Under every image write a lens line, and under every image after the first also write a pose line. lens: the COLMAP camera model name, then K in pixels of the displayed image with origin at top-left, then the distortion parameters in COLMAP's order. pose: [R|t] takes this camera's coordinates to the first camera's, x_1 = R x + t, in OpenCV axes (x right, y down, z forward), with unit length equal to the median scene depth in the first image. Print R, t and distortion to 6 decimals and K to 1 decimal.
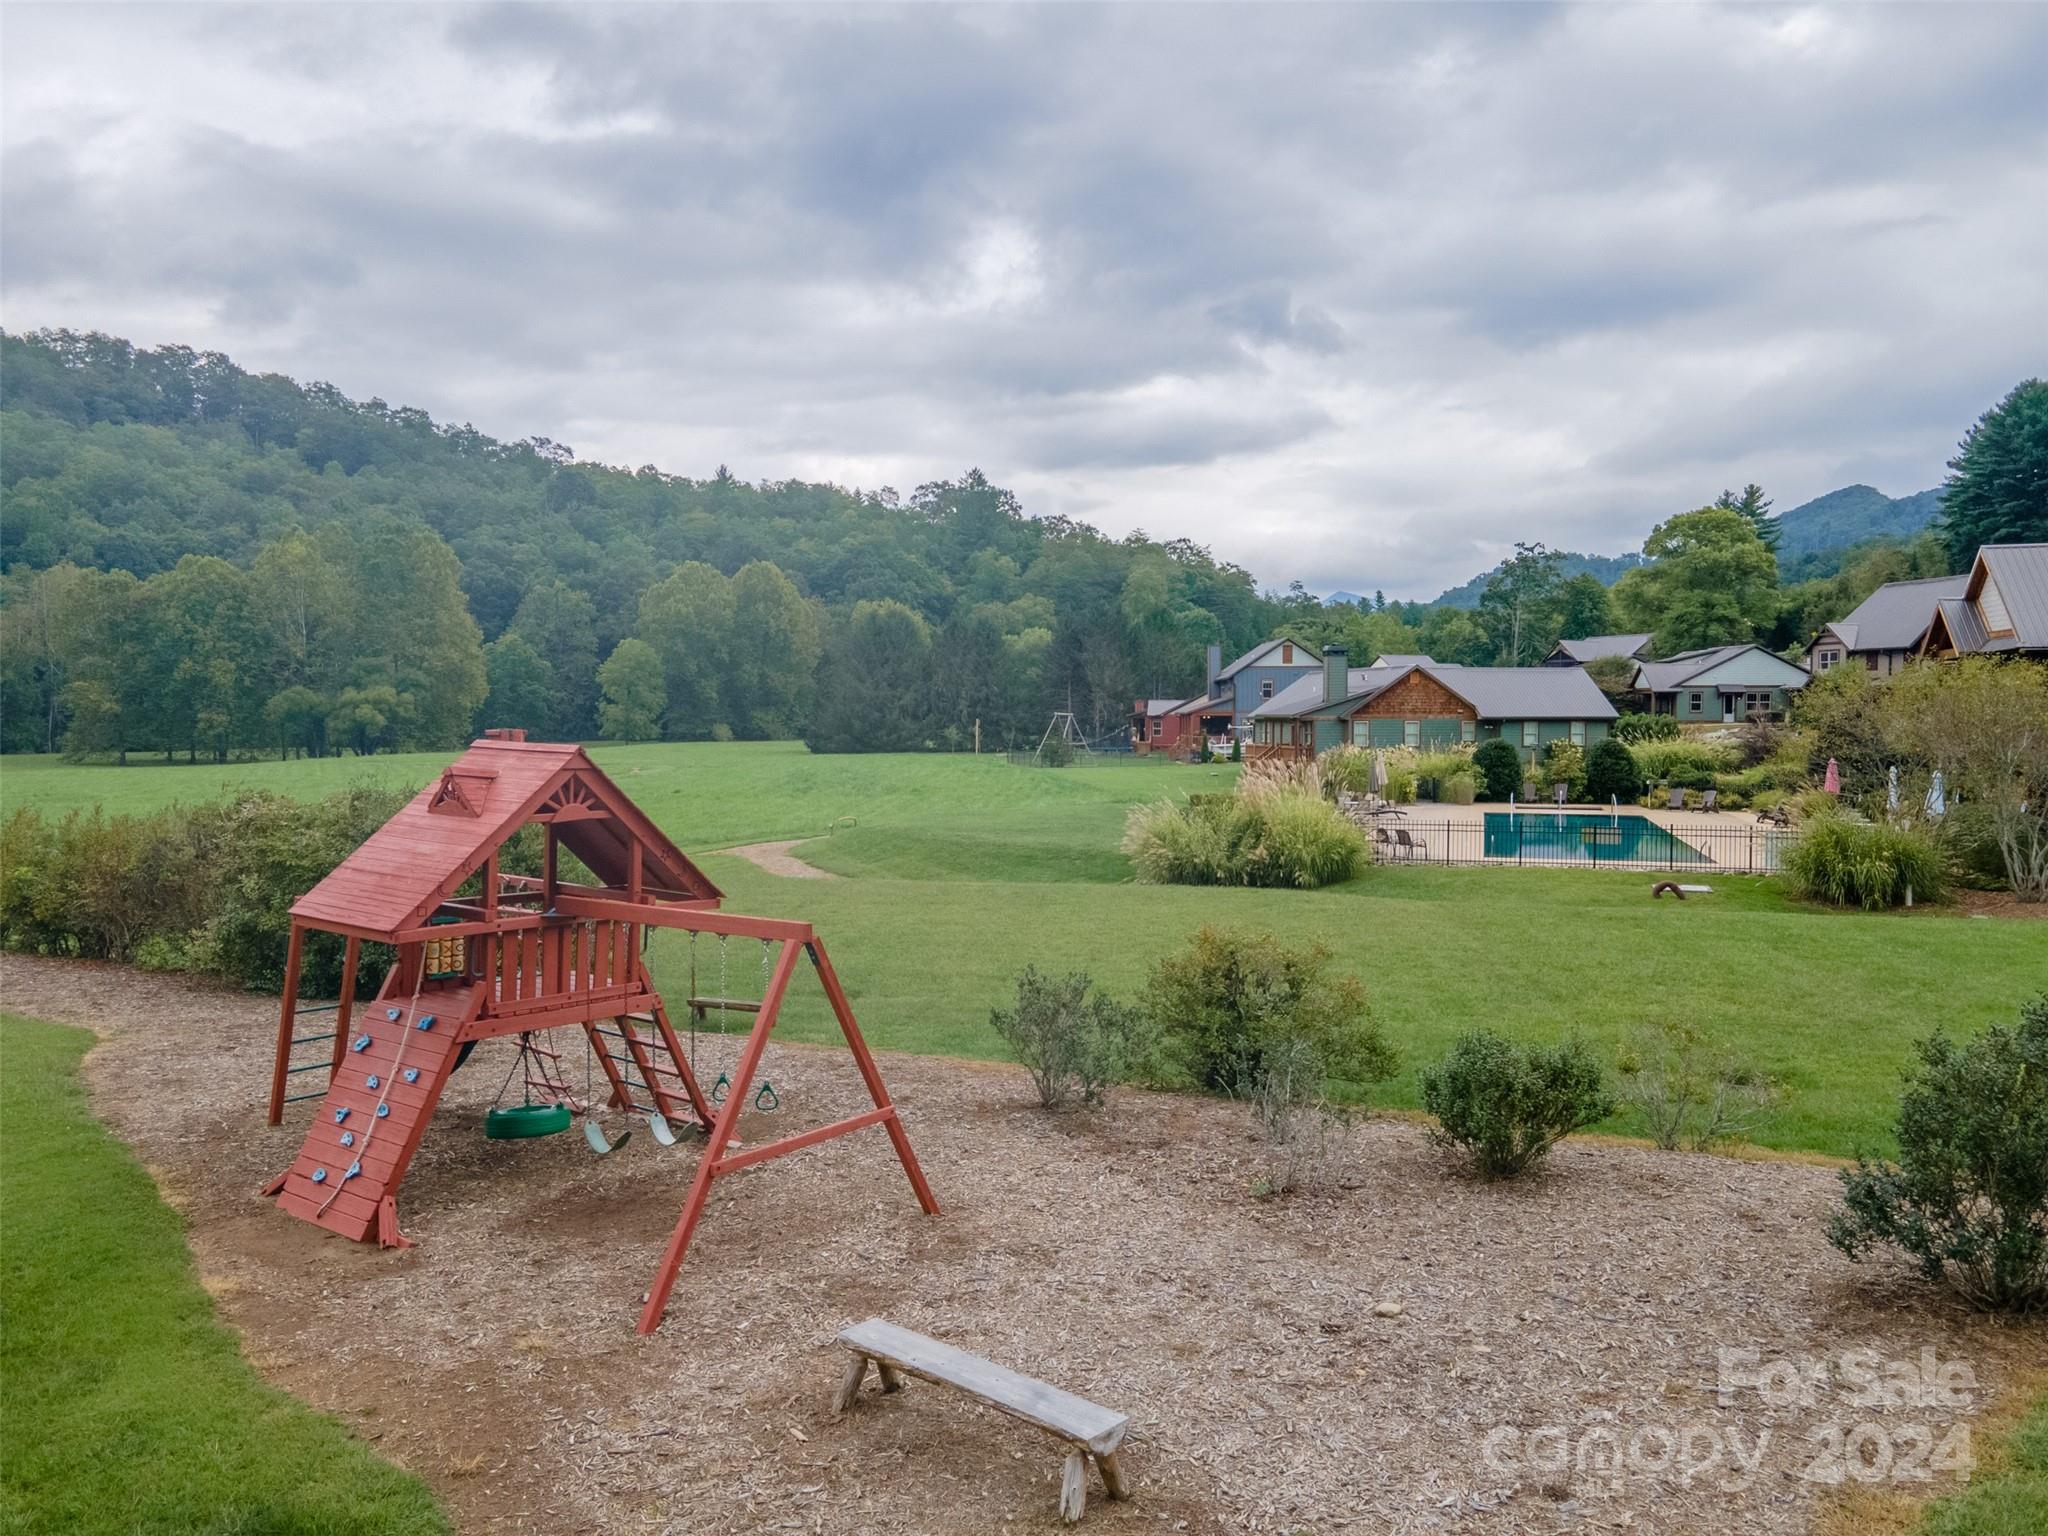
lens RADIAL K [[1487.3, 0, 1022.5], [0, 1487.3, 770.0], [0, 0, 1]] dist [0.034572, 0.010480]
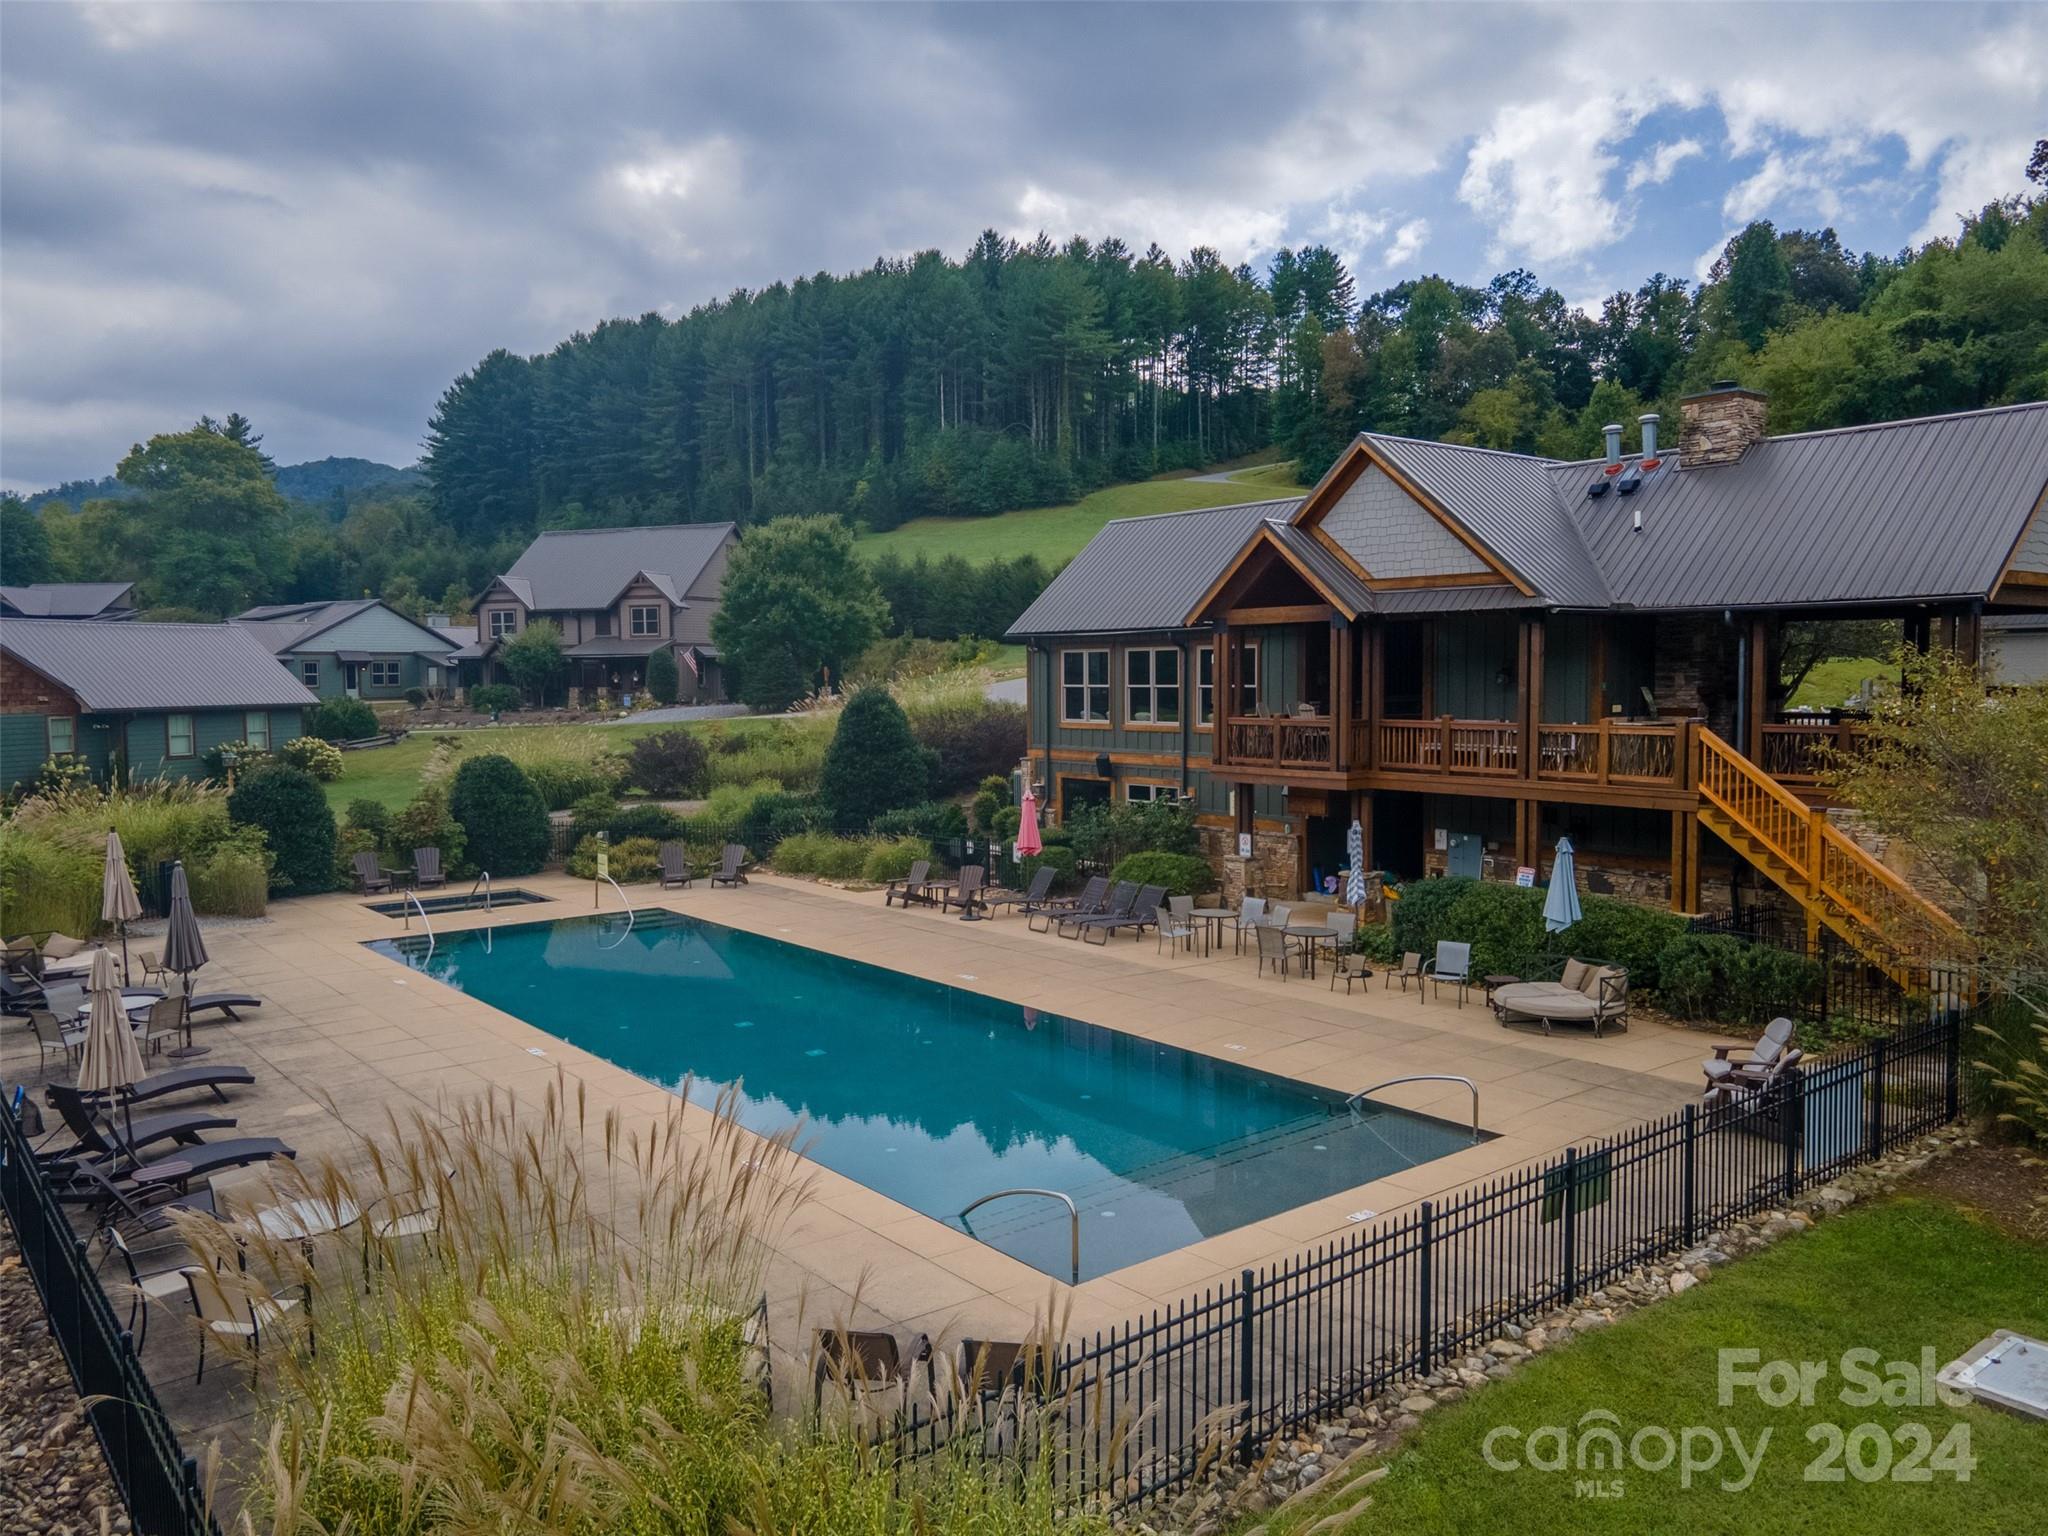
lens RADIAL K [[1487.3, 0, 1020.2], [0, 1487.3, 766.1], [0, 0, 1]] dist [0.034572, 0.010480]
pose [[0.557221, -0.059462, 0.828232, 0.014988], [0.041054, 0.998186, 0.044044, -0.010491], [-0.829349, 0.009460, 0.558652, 0.168869]]
